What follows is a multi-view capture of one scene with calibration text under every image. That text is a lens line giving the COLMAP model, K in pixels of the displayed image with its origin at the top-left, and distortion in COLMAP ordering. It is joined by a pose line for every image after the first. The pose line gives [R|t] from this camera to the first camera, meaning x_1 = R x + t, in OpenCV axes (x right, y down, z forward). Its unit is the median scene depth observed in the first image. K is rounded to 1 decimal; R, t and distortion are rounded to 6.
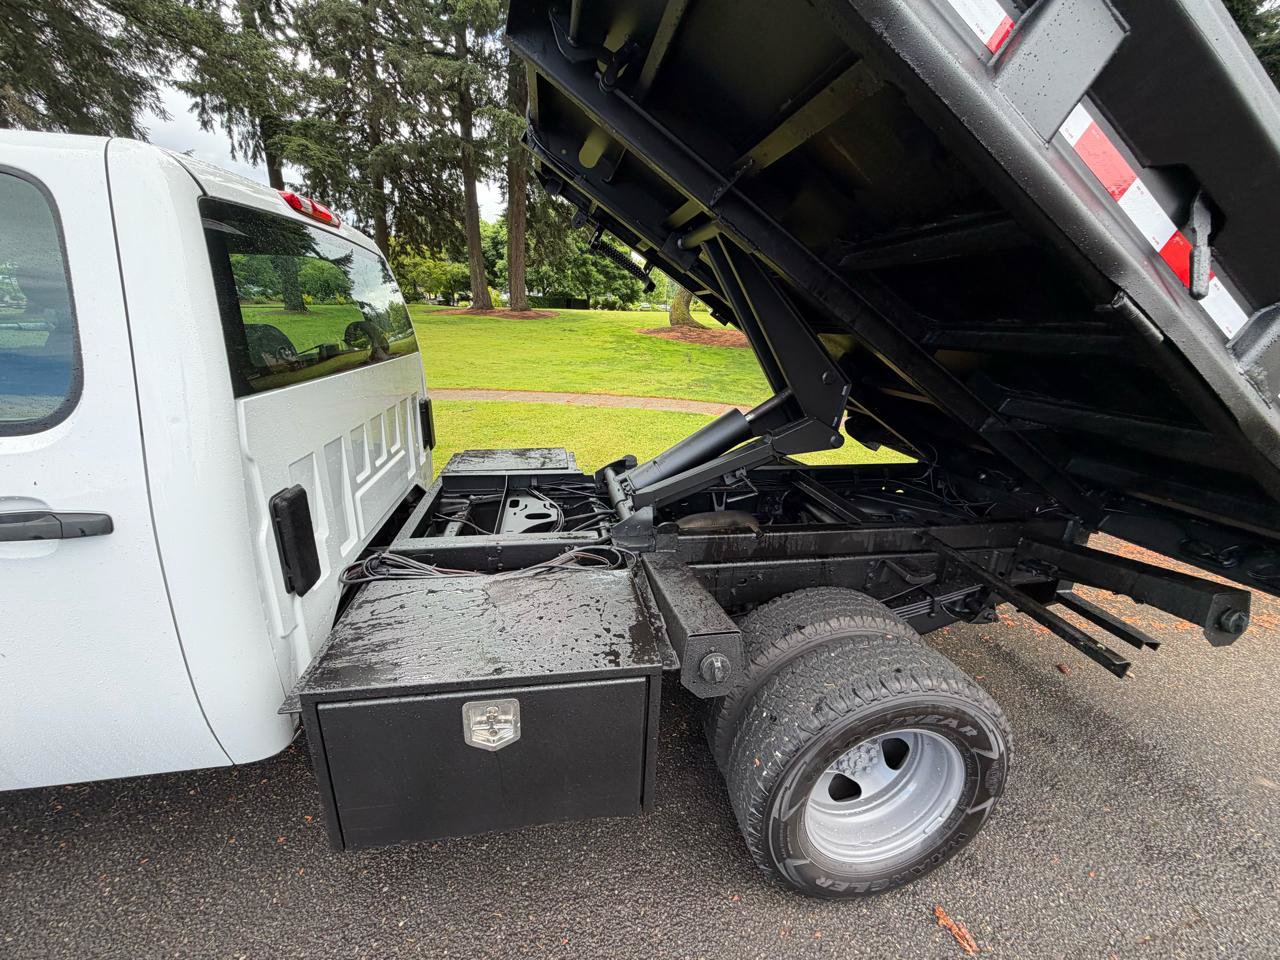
lens RADIAL K [[507.4, 0, 634.9], [0, 507.4, 480.9], [0, 0, 1]] dist [0.000240, 0.000434]
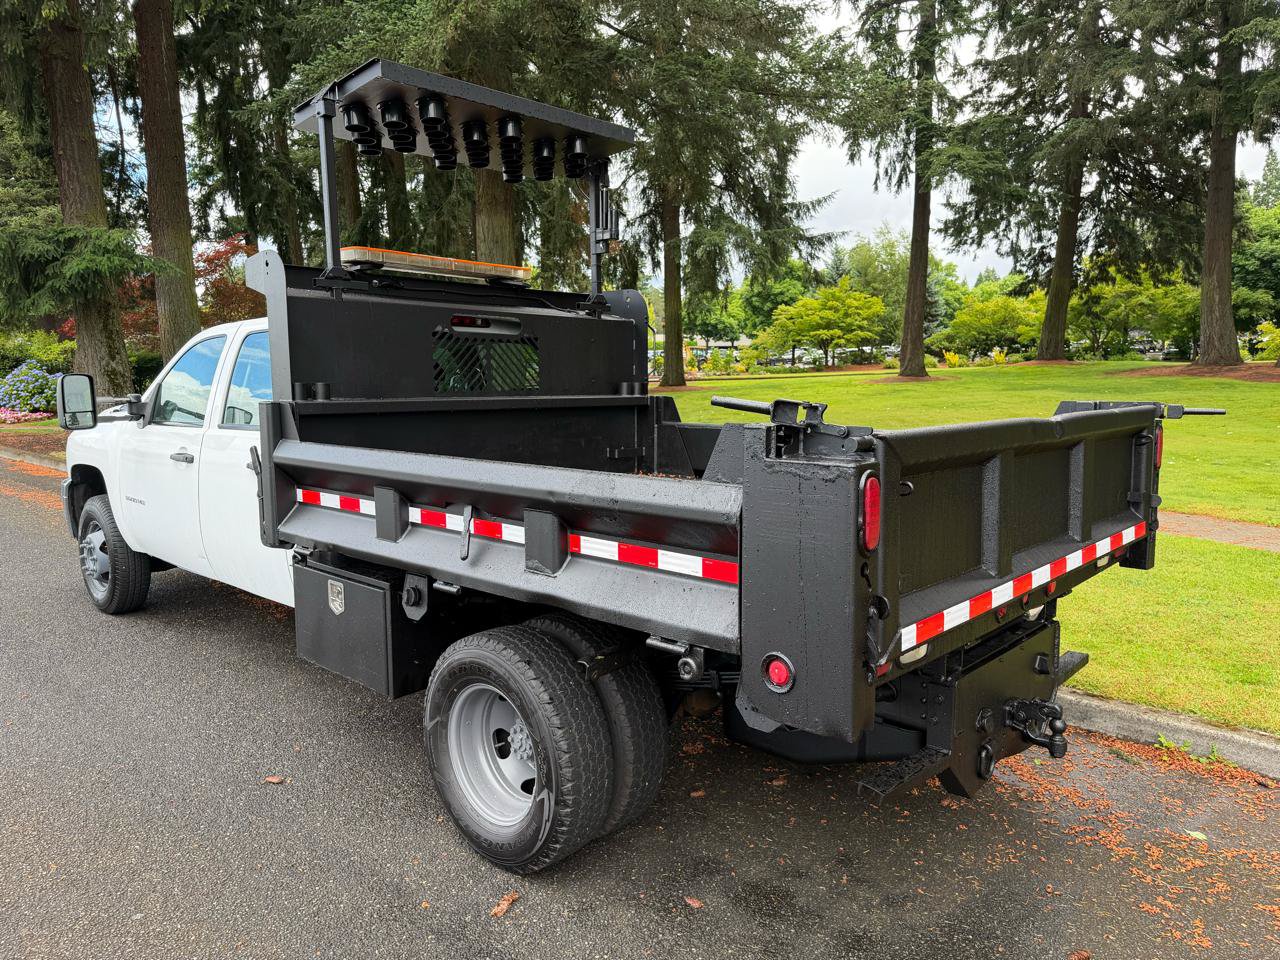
lens RADIAL K [[890.3, 0, 644.1], [0, 890.3, 483.1], [0, 0, 1]] dist [0.024886, -0.033425]
pose [[0.624712, 0.066954, -0.777979, 0.066640], [-0.220811, 0.970799, -0.093761, 0.003376], [0.748984, 0.230360, 0.621254, -0.005669]]
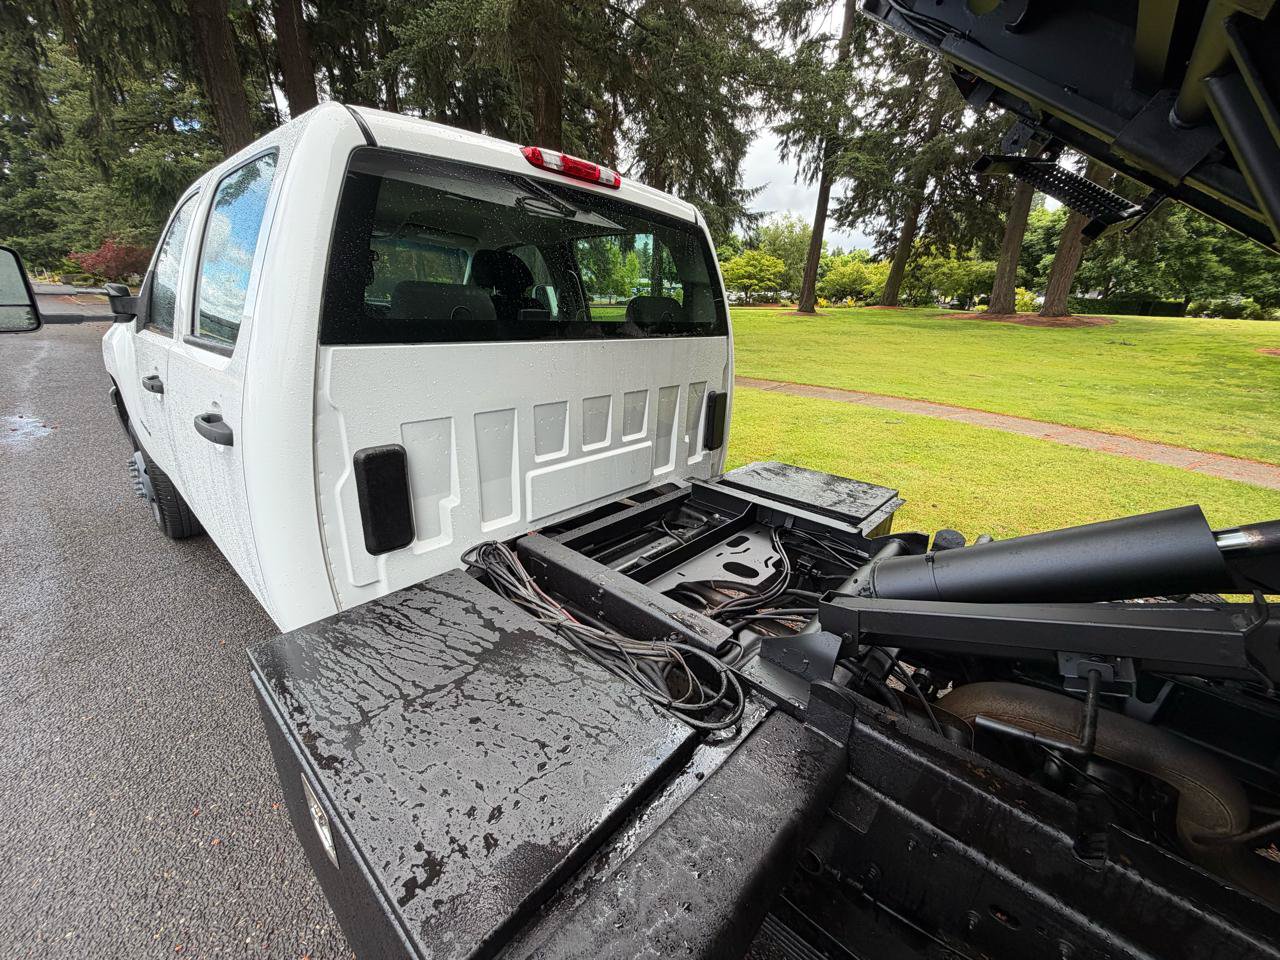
lens RADIAL K [[507.4, 0, 634.9], [0, 507.4, 480.9], [0, 0, 1]] dist [0.000240, 0.000434]
pose [[0.630569, 0.256298, -0.732594, 0.010405], [-0.261798, 0.958821, 0.110105, -0.004552], [0.730647, 0.122363, 0.671701, 0.020754]]
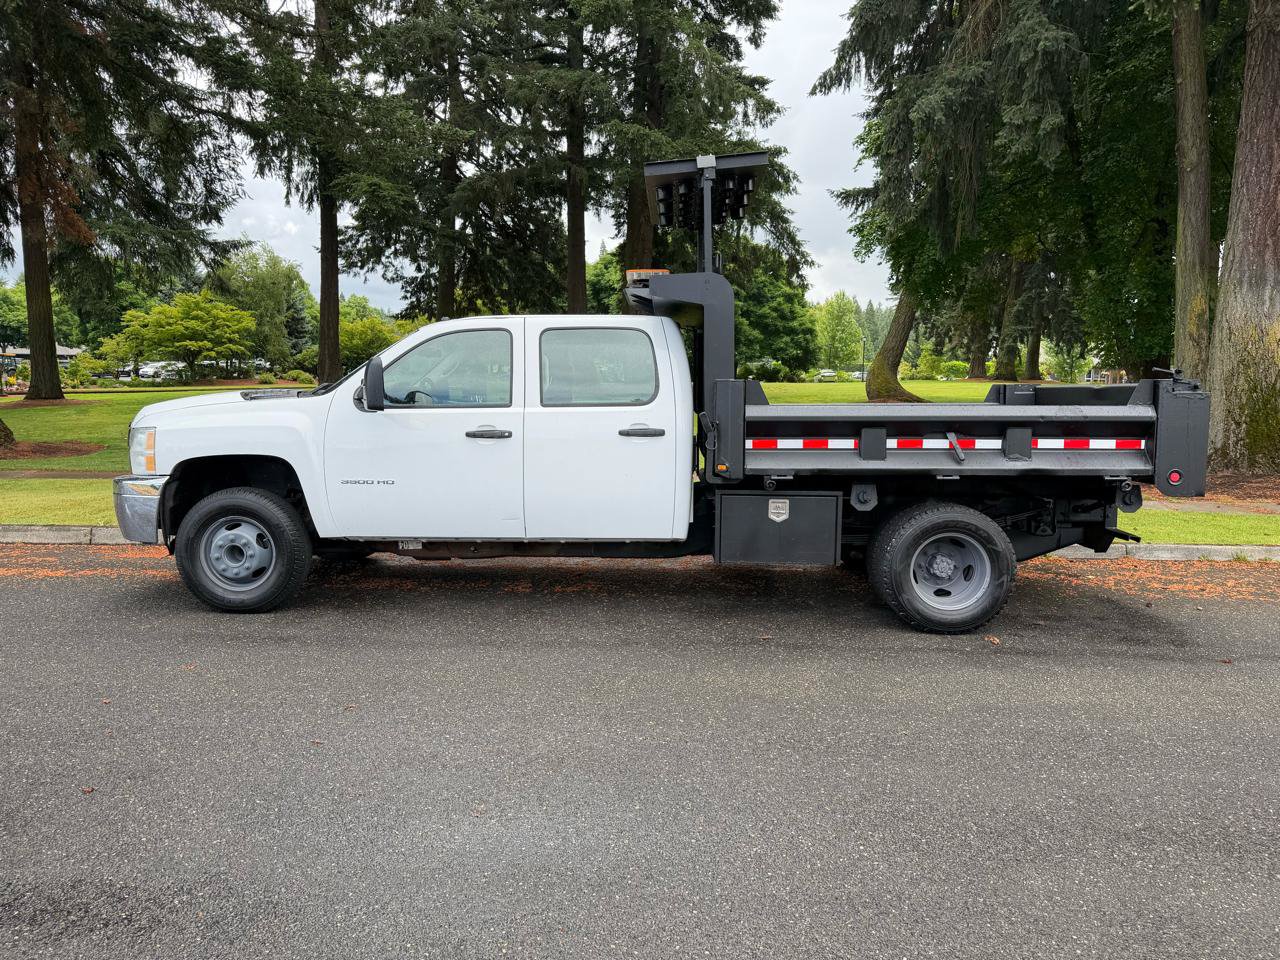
lens RADIAL K [[872.7, 0, 642.9], [0, 872.7, 492.6], [0, 0, 1]] dist [0.056270, -0.063534]
pose [[0.982536, 0.000869, -0.186072, -0.003324], [-0.037976, 0.979878, -0.195951, 0.034279], [0.182157, 0.199595, 0.962798, -0.093795]]
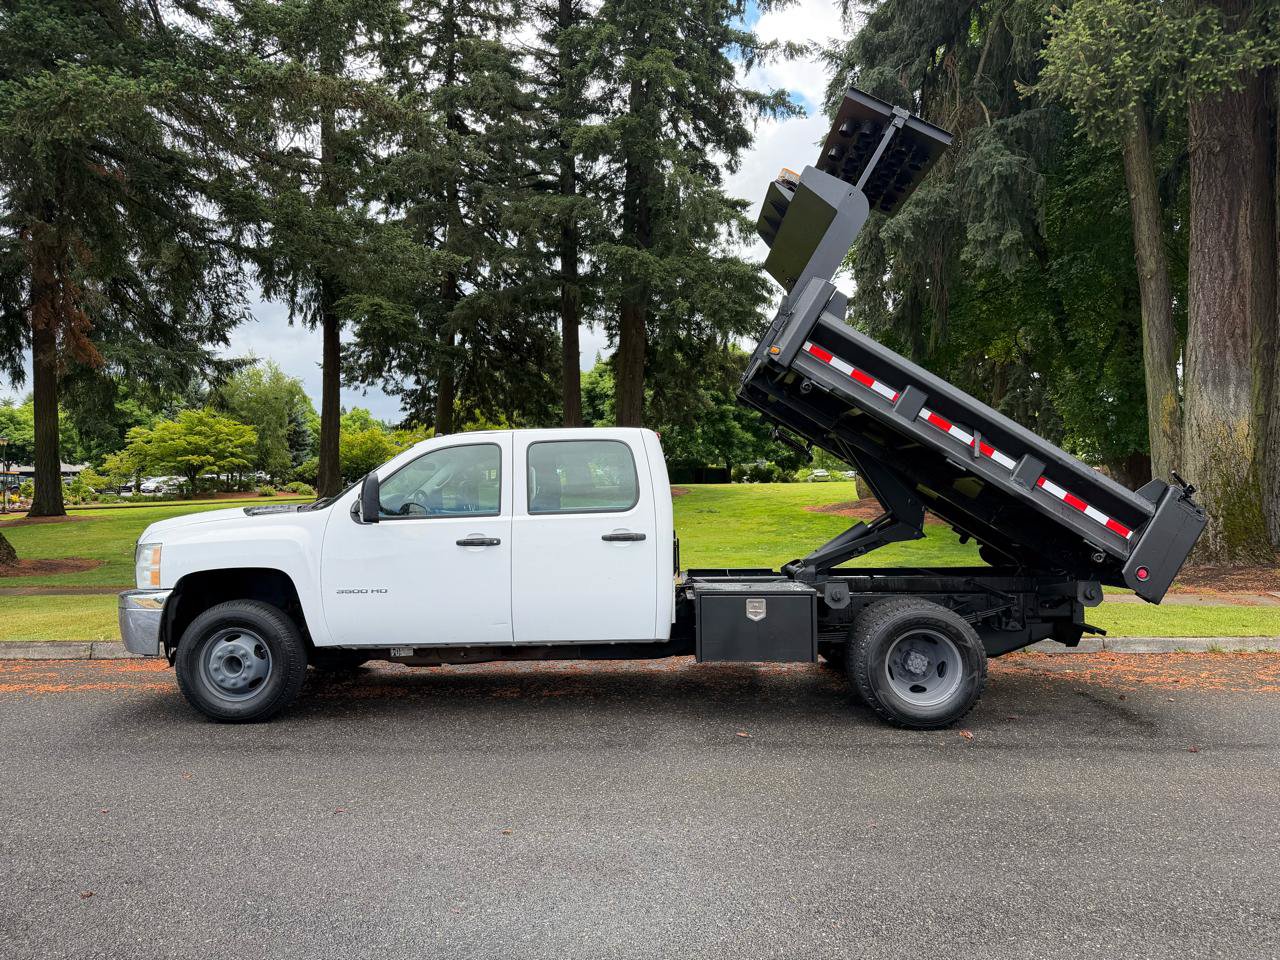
lens RADIAL K [[870.1, 0, 637.7], [0, 870.1, 496.6], [0, 0, 1]] dist [0.083536, -0.109870]
pose [[0.981518, -0.040667, -0.187000, 0.000178], [-0.018670, 0.952150, -0.305060, 0.035355], [0.190457, 0.302914, 0.933793, -0.099309]]
